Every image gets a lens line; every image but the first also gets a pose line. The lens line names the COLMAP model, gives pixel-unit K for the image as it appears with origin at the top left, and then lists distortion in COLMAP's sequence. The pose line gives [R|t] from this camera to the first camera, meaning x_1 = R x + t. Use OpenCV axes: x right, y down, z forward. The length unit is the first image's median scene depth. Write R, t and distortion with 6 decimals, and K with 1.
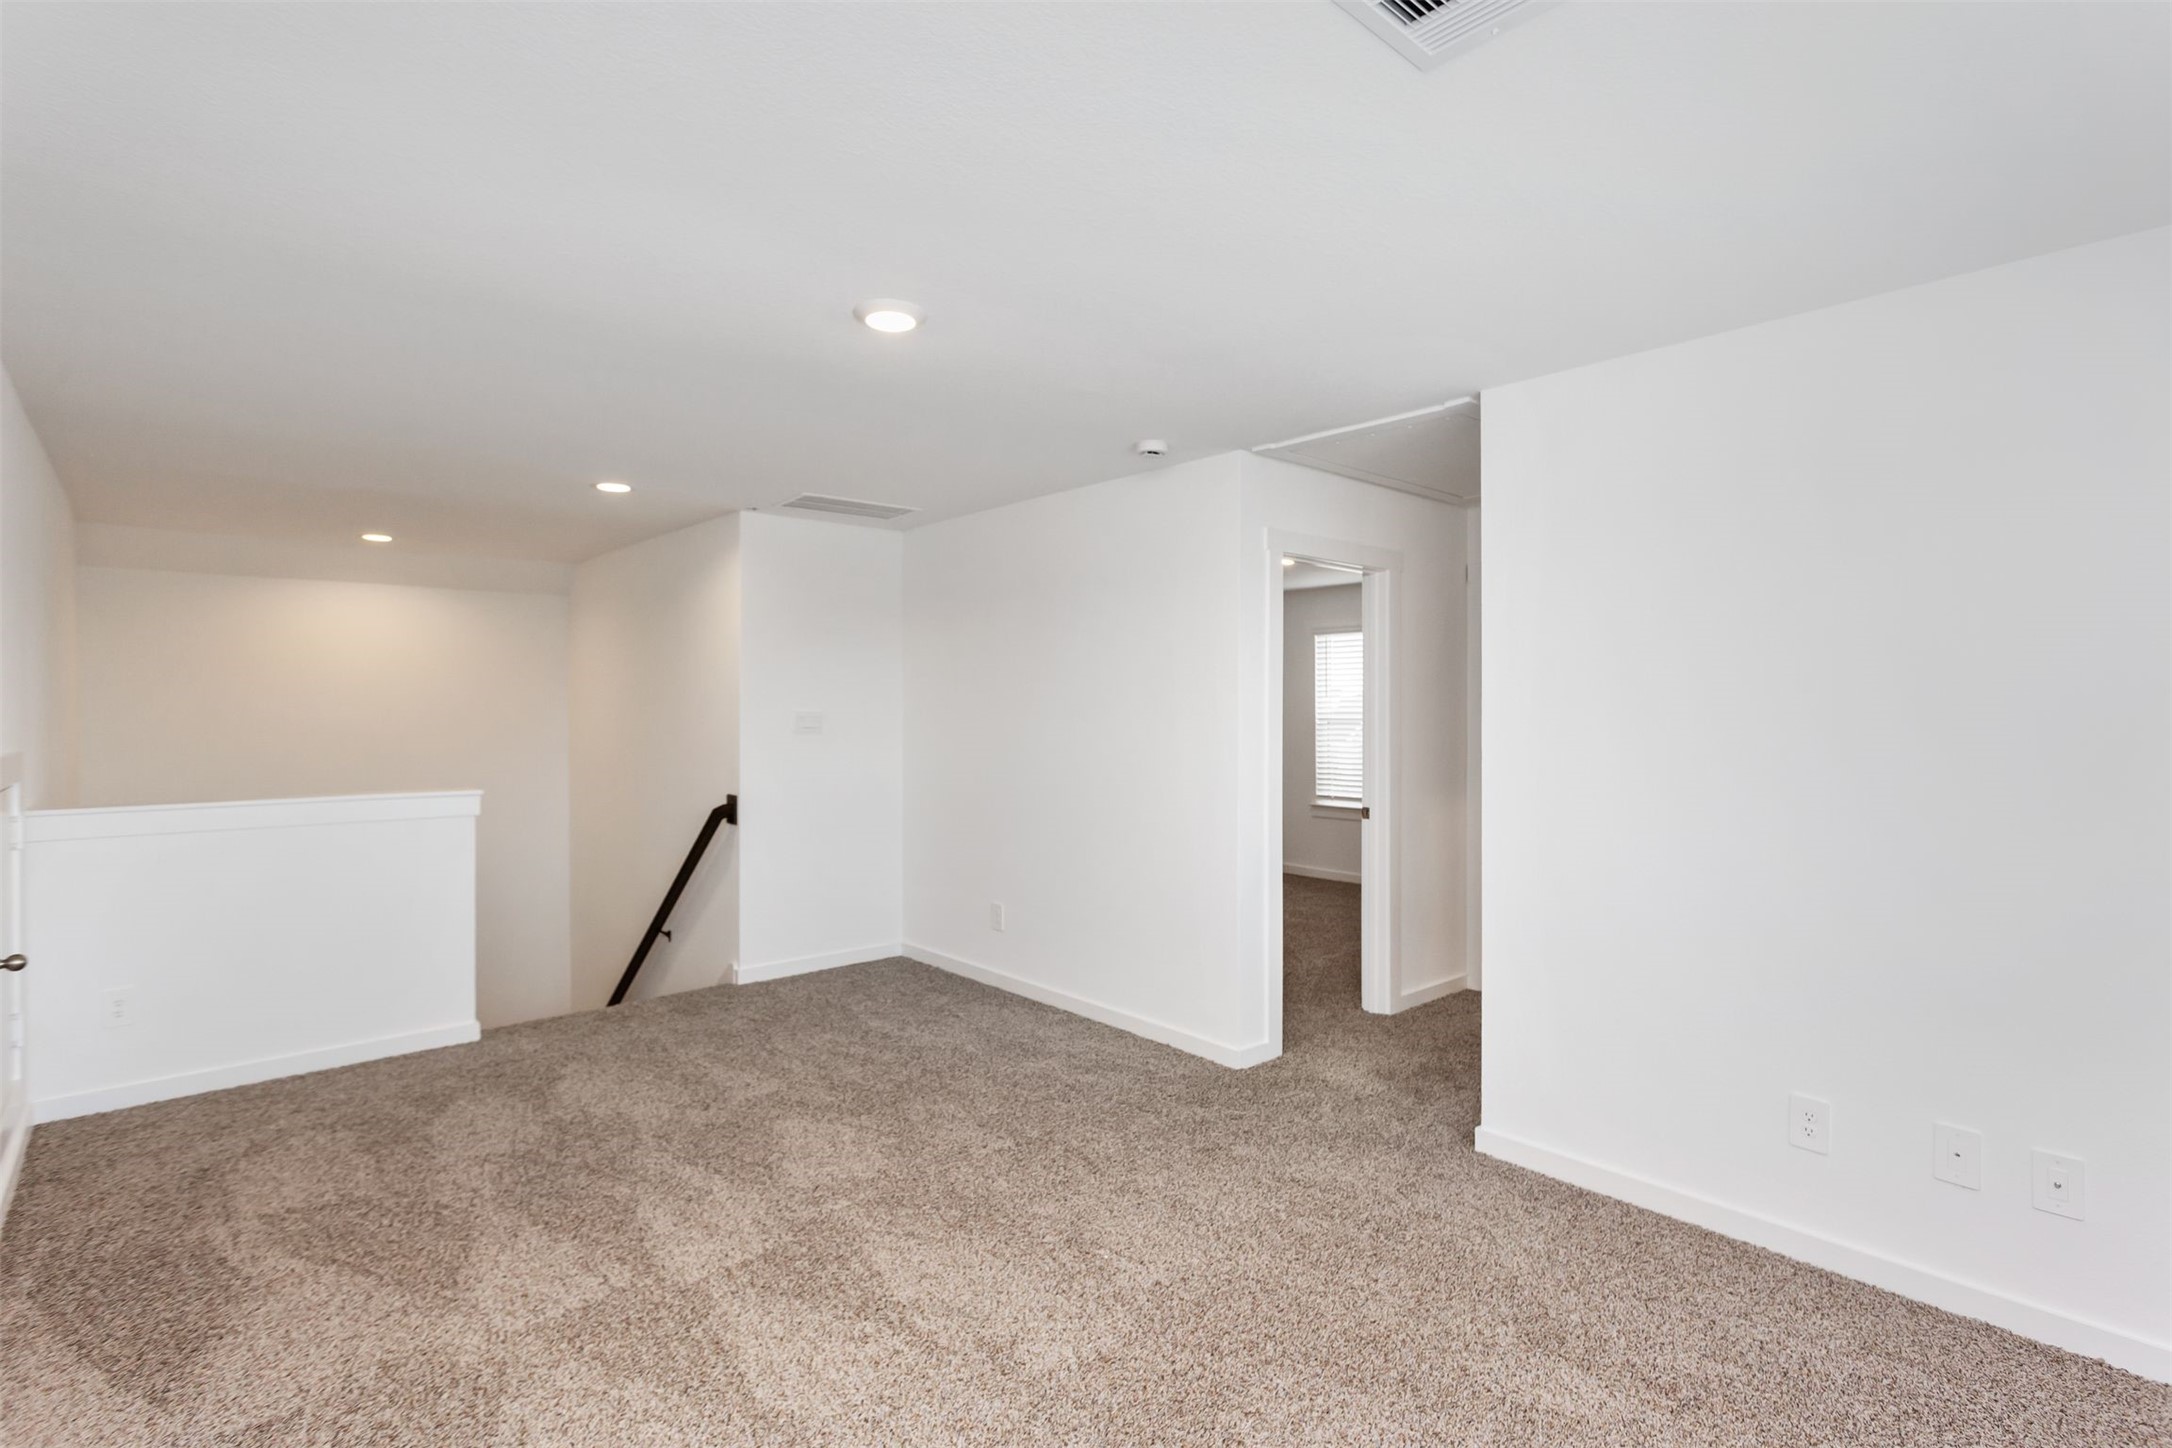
lens RADIAL K [[1034.9, 0, 1094.3], [0, 1034.9, 709.6], [0, 0, 1]] dist [-0.004836, 0.000117]
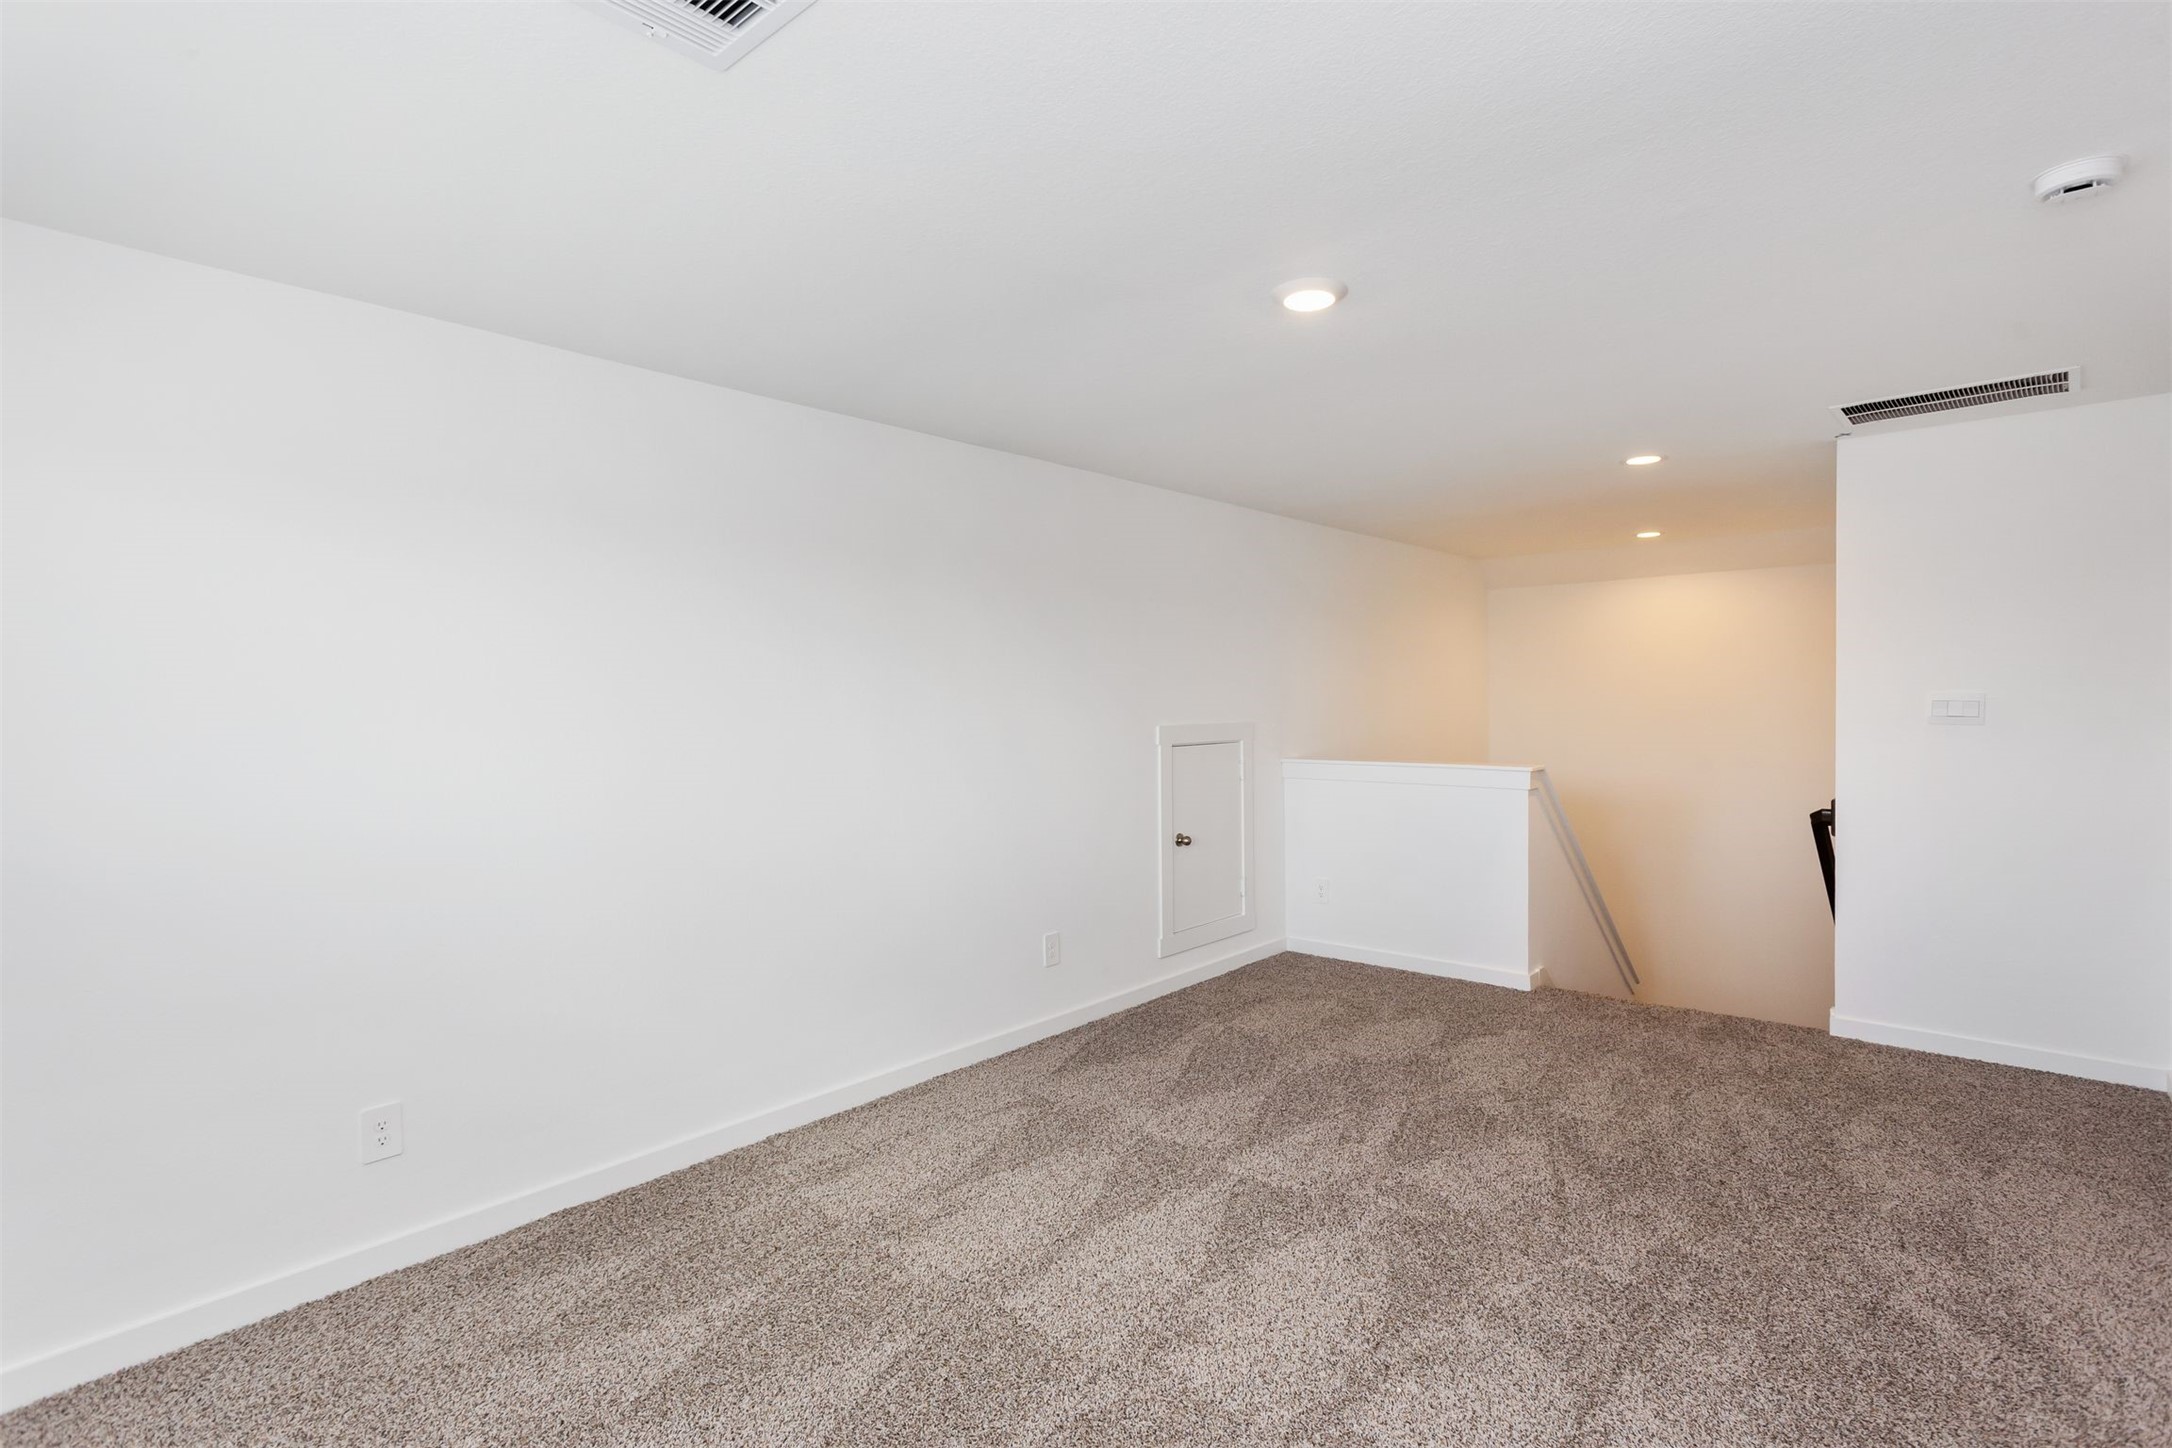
lens RADIAL K [[1034.9, 0, 1093.7], [0, 1034.9, 725.1], [0, 0, 1]] dist [-0.004836, 0.000117]
pose [[0.133341, 0.027793, -0.990680, 0.550396], [0.005193, 0.999573, 0.028742, -0.000773], [0.991057, -0.008977, 0.133140, 0.493910]]
